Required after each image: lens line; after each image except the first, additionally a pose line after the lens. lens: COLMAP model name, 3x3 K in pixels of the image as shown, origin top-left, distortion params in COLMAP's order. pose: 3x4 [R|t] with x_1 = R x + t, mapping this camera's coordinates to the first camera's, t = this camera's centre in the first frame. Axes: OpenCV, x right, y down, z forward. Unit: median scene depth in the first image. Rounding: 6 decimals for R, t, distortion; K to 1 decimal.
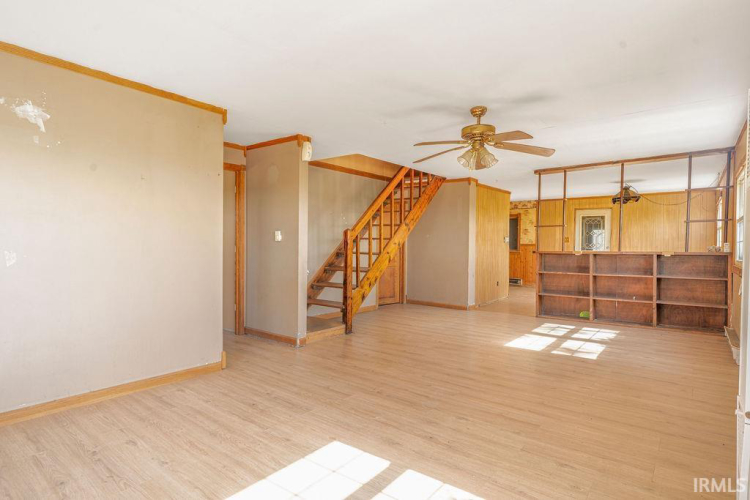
lens RADIAL K [[404.7, 0, 373.8], [0, 404.7, 246.9], [0, 0, 1]] dist [-0.006773, 0.003781]
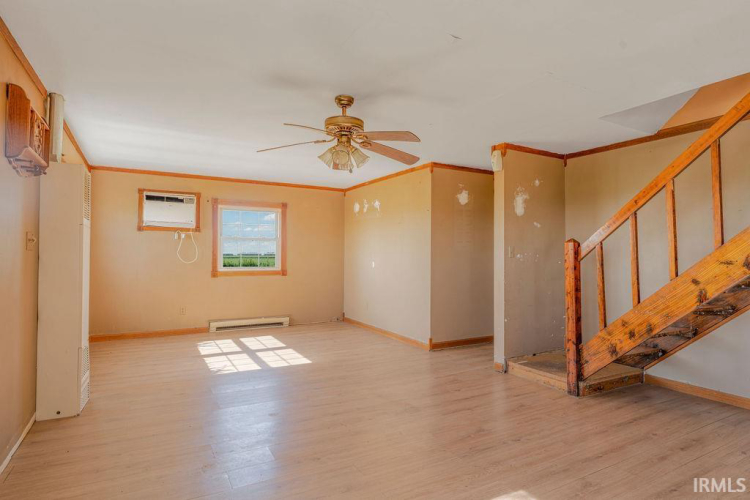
lens RADIAL K [[404.7, 0, 372.2], [0, 404.7, 250.4], [0, 0, 1]] dist [-0.006773, 0.003781]
pose [[-0.381592, -0.023019, -0.924044, 0.607361], [-0.017899, 0.999686, -0.017511, -0.006597], [0.924158, 0.009858, -0.381884, 0.833341]]
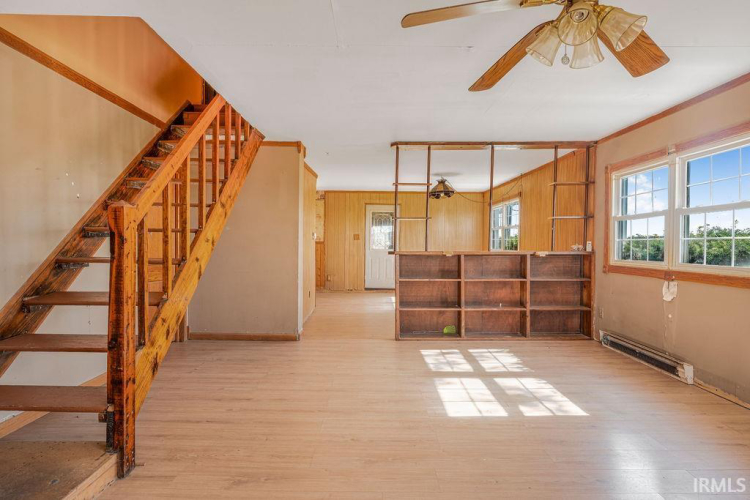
lens RADIAL K [[404.7, 0, 372.2], [0, 404.7, 251.5], [0, 0, 1]] dist [-0.006773, 0.003781]
pose [[0.784418, -0.011755, 0.620121, -0.101208], [0.000535, 0.999833, 0.018276, -0.003631], [-0.620232, -0.014004, 0.784293, 0.489518]]
